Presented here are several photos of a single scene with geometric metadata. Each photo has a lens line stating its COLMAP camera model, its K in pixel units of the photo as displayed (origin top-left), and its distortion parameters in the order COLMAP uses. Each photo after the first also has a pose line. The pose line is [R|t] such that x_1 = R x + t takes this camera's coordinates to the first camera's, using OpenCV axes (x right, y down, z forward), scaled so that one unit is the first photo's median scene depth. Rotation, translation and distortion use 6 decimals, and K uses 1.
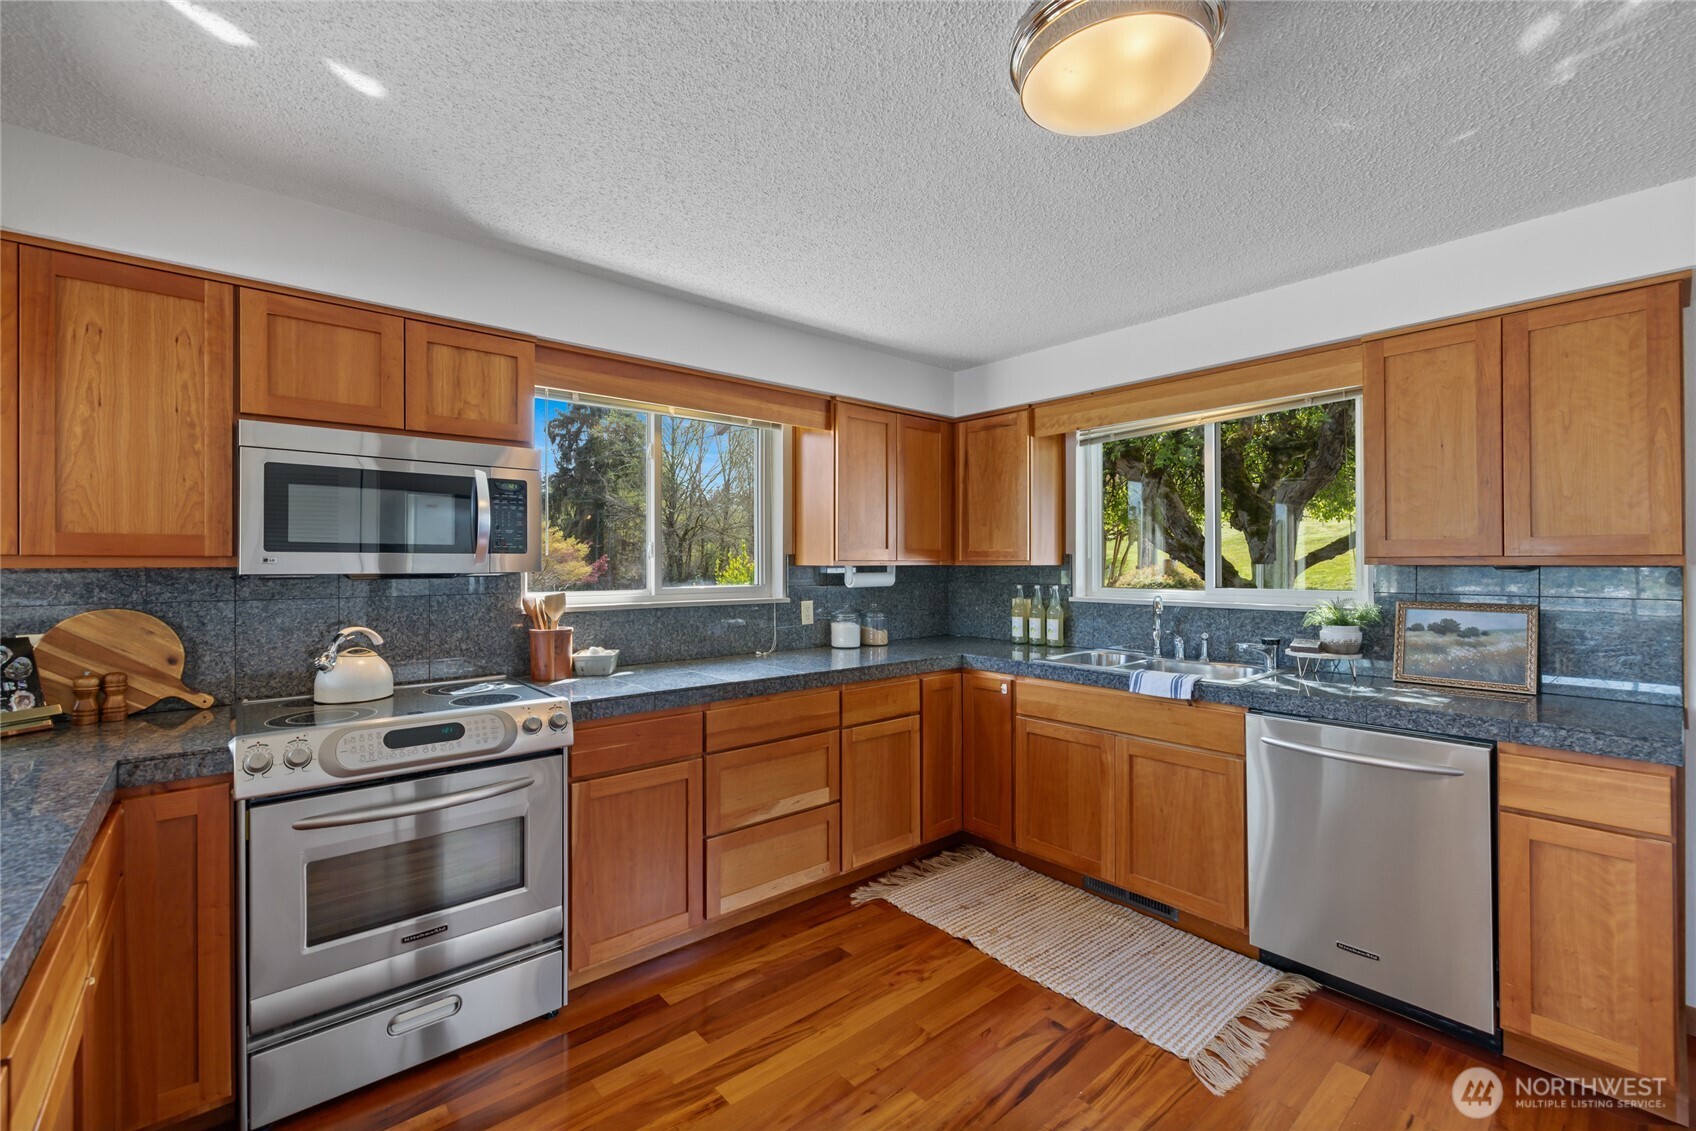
lens RADIAL K [[714.6, 0, 842.2], [0, 714.6, 562.8], [0, 0, 1]] dist [0.003083, 0.000763]
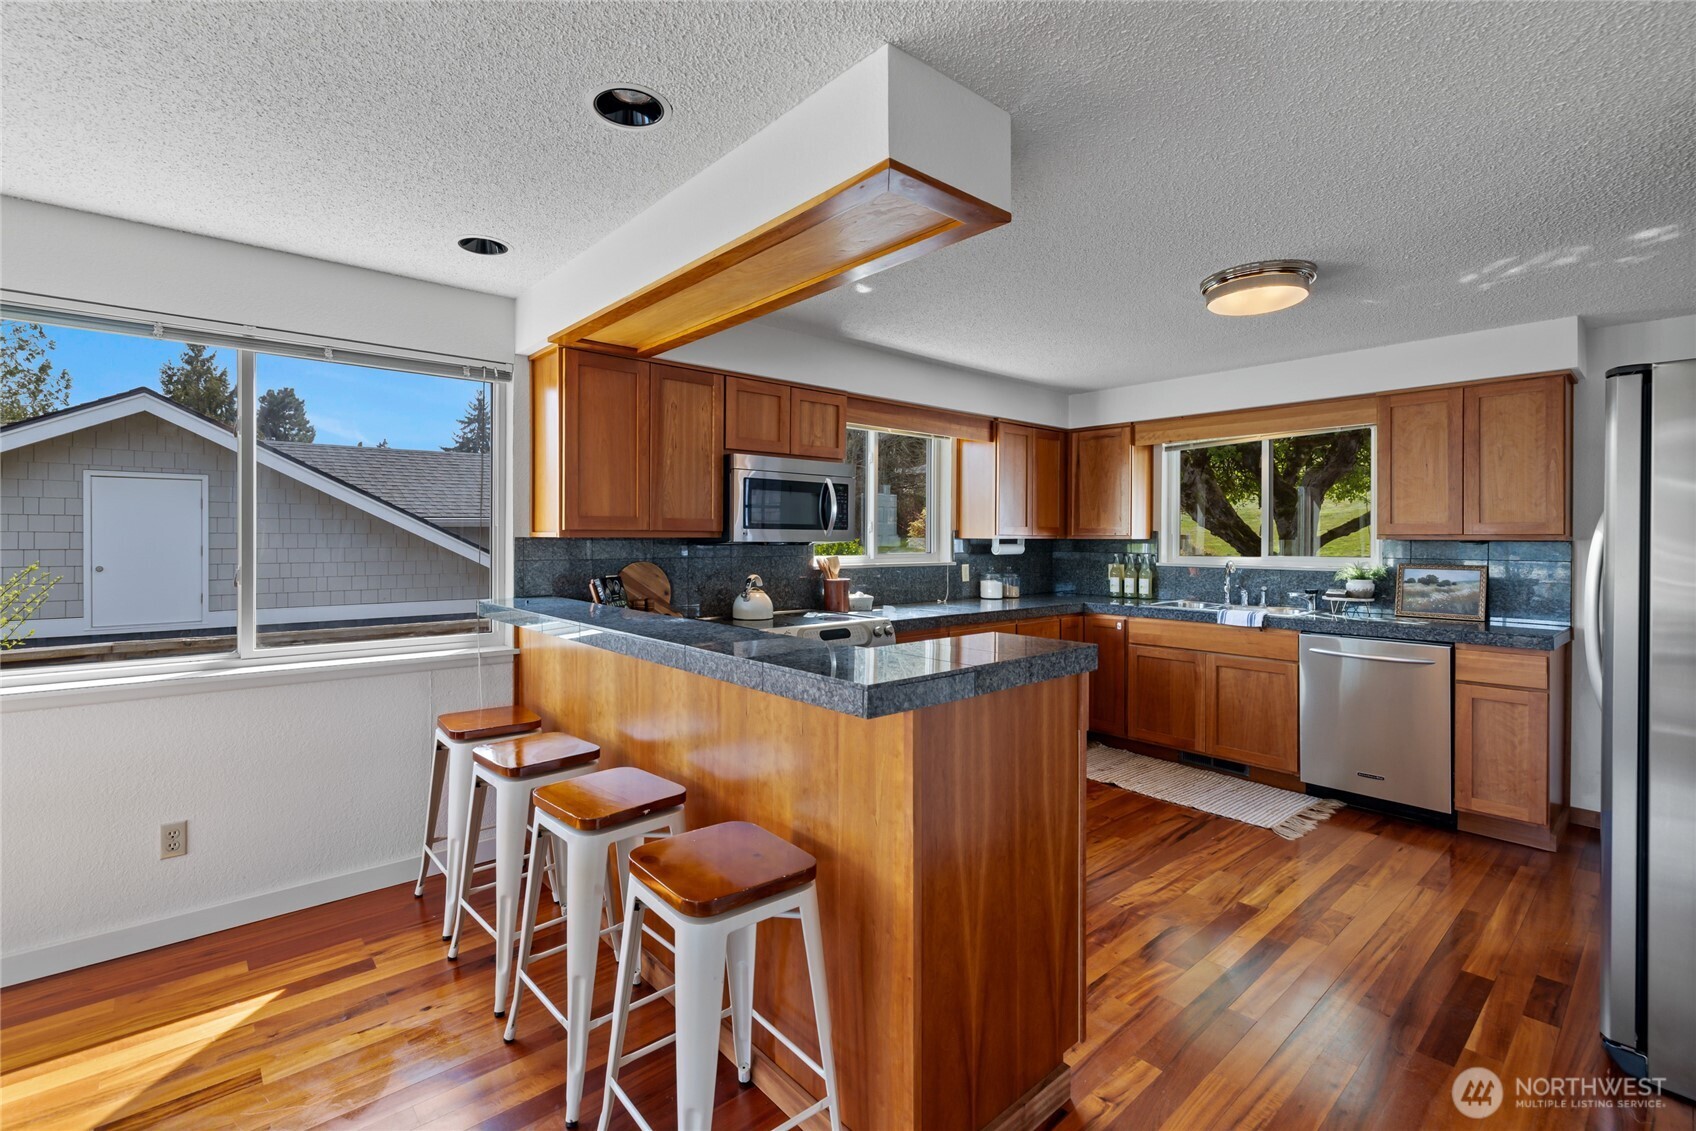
lens RADIAL K [[754.4, 0, 813.7], [0, 754.4, 541.0], [0, 0, 1]] dist [0.010914, -0.000500]
pose [[0.999983, 0.004880, -0.003065, -0.465823], [-0.004862, 0.999971, 0.005842, 0.002089], [0.003093, -0.005827, 0.999978, -0.622350]]
